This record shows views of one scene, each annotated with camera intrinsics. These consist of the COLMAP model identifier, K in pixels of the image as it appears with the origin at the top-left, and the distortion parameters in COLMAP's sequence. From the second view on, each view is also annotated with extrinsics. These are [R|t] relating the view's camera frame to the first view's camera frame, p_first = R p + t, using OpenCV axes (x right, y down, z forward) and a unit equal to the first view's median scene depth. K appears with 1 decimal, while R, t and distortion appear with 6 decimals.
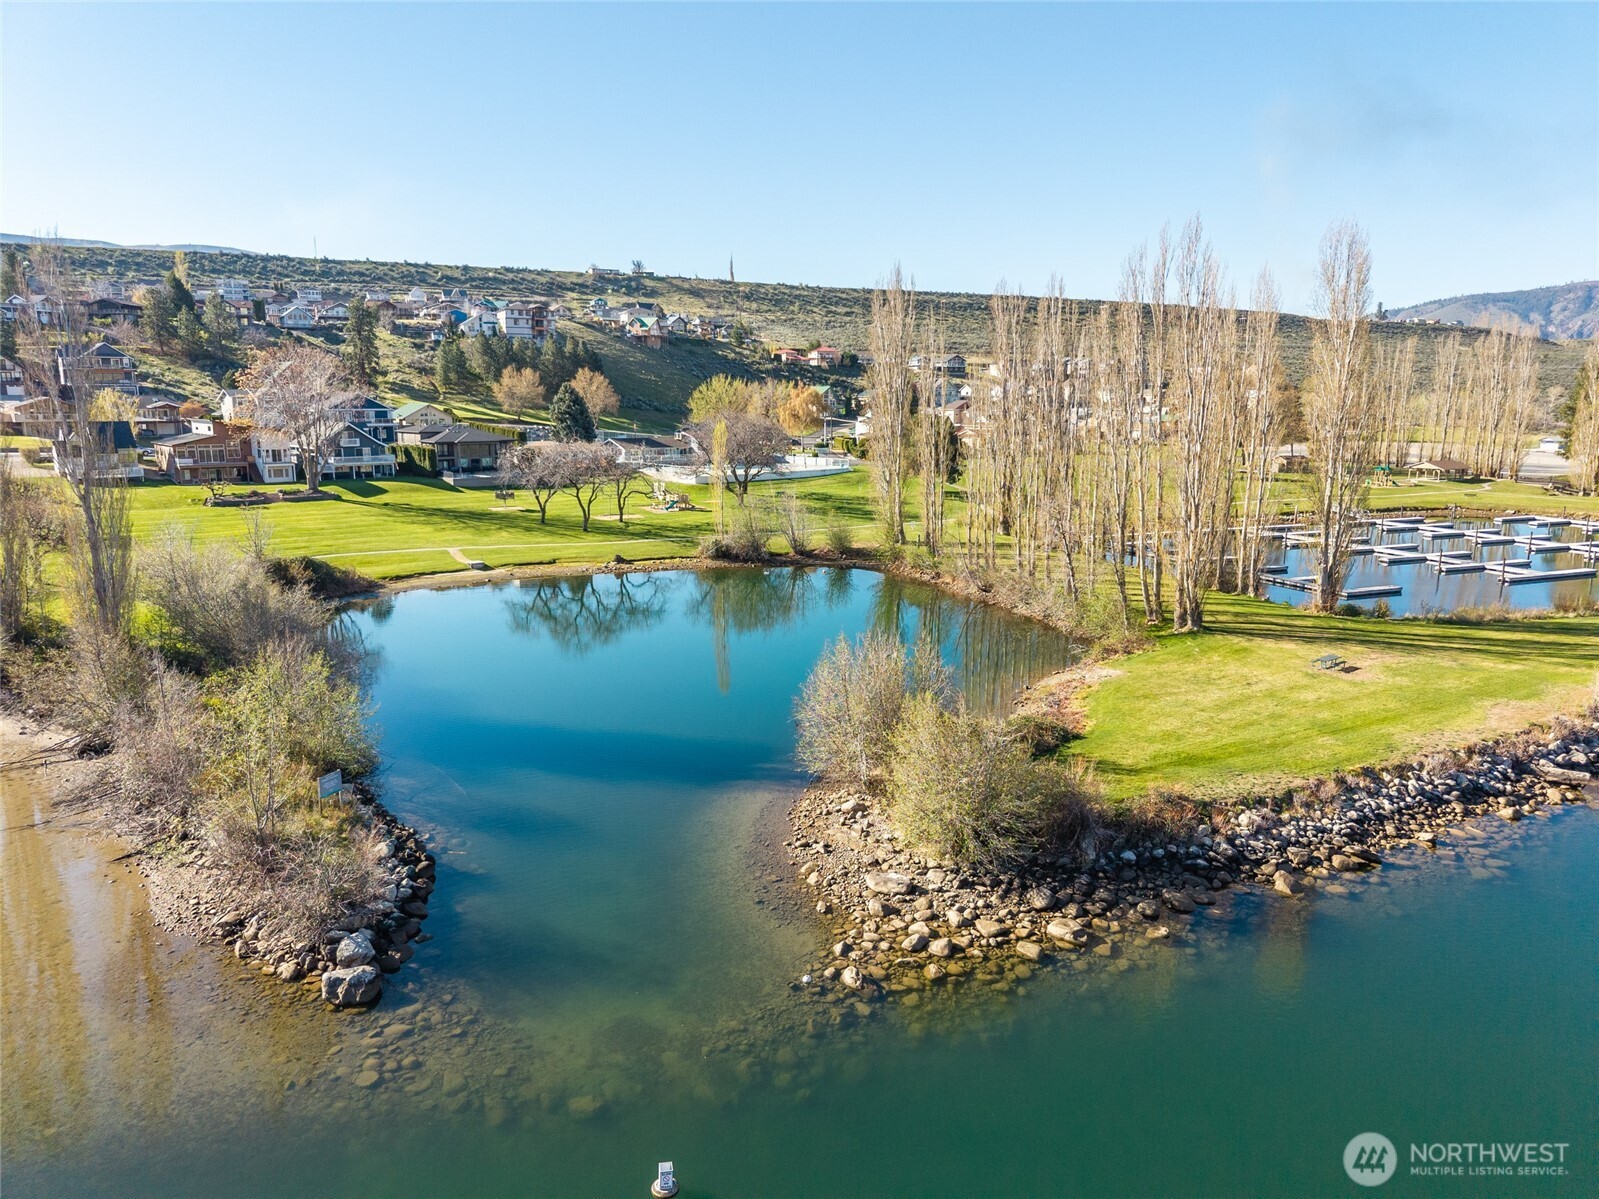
lens RADIAL K [[1069.7, 0, 797.2], [0, 1069.7, 600.7], [0, 0, 1]] dist [0.006434, -0.004457]
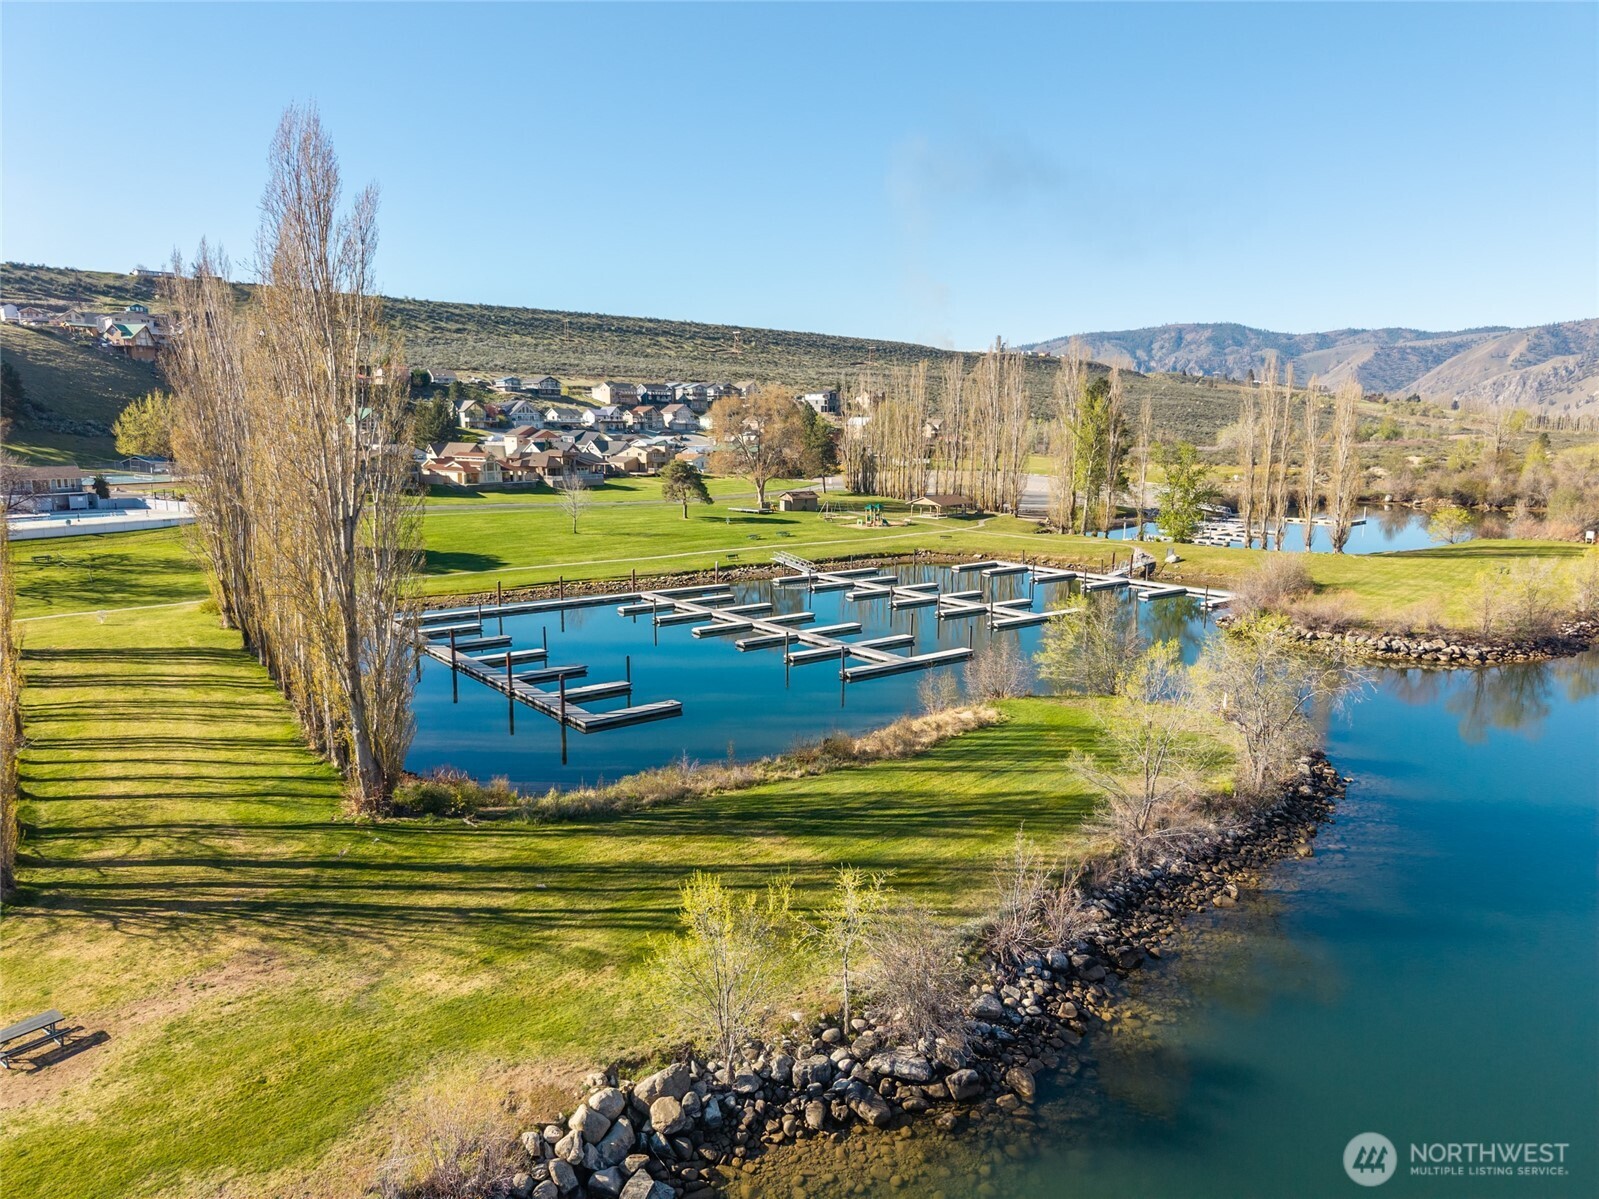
lens RADIAL K [[1067.5, 0, 798.2], [0, 1067.5, 599.5], [0, 0, 1]] dist [0.003445, 0.000799]
pose [[0.960512, -0.042996, 0.274898, 0.070091], [0.049197, 0.998666, -0.015699, -0.010211], [-0.273856, 0.028604, 0.961345, 0.049918]]
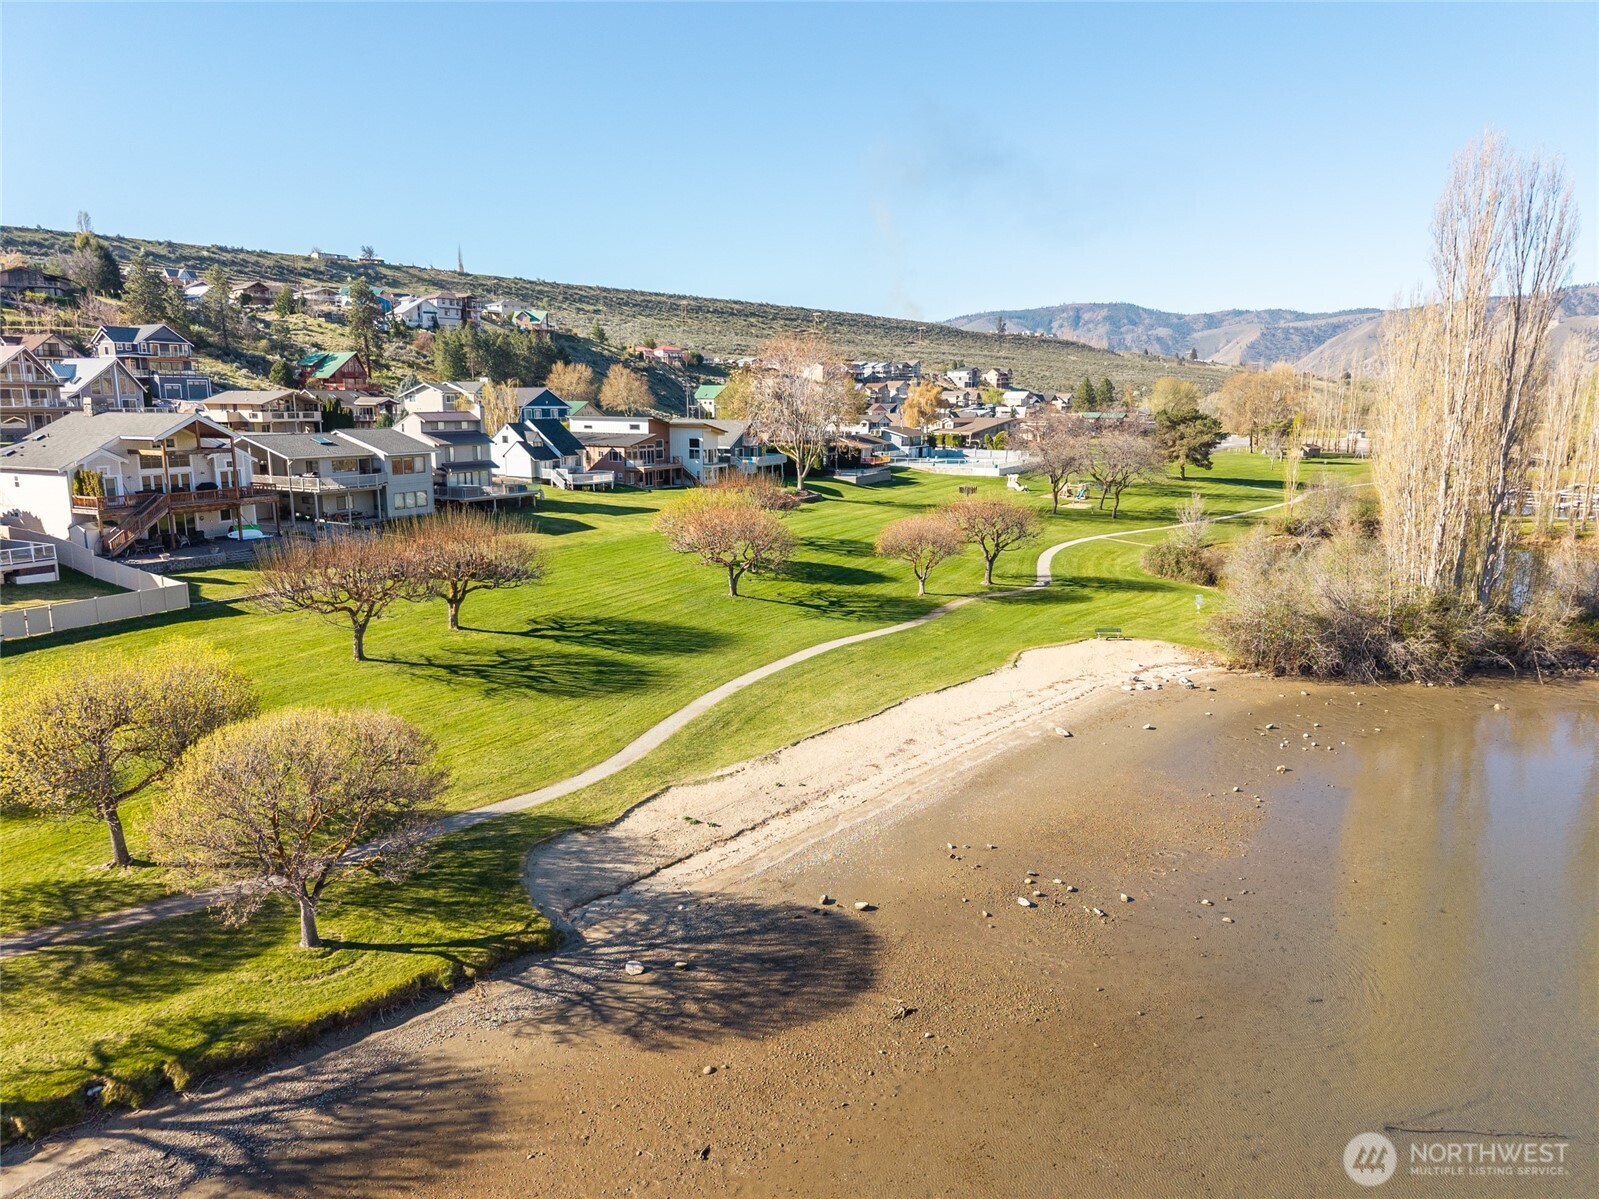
lens RADIAL K [[1069.7, 0, 797.2], [0, 1069.7, 600.7], [0, 0, 1]] dist [0.006434, -0.004457]
pose [[0.925305, -0.068409, 0.373002, -0.180610], [0.068856, 0.997553, 0.012139, -0.002408], [-0.372920, 0.014451, 0.927751, 0.021855]]
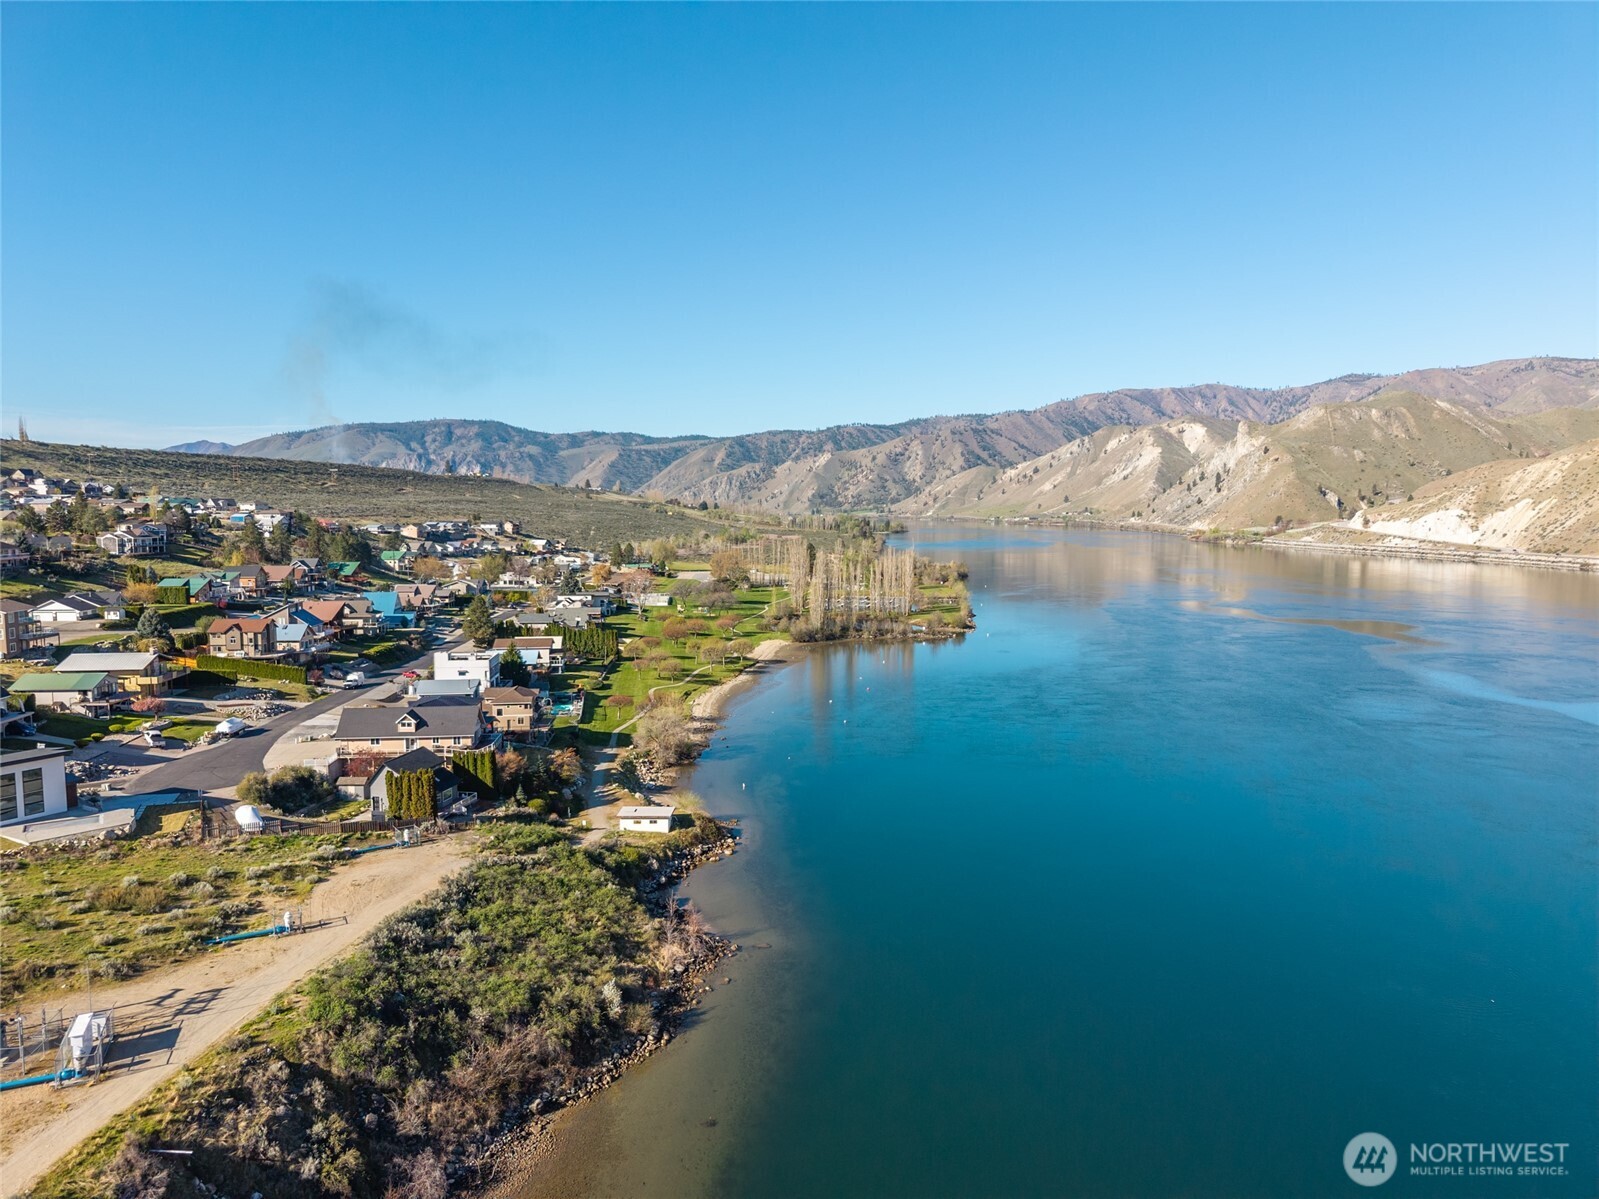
lens RADIAL K [[1094.2, 0, 799.5], [0, 1094.2, 599.5], [0, 0, 1]] dist [-0.000729, -0.005818]
pose [[0.571873, -0.069939, 0.817356, -0.590831], [0.152389, 0.988074, -0.022074, -0.000693], [-0.806064, 0.137179, 0.575711, -0.249981]]
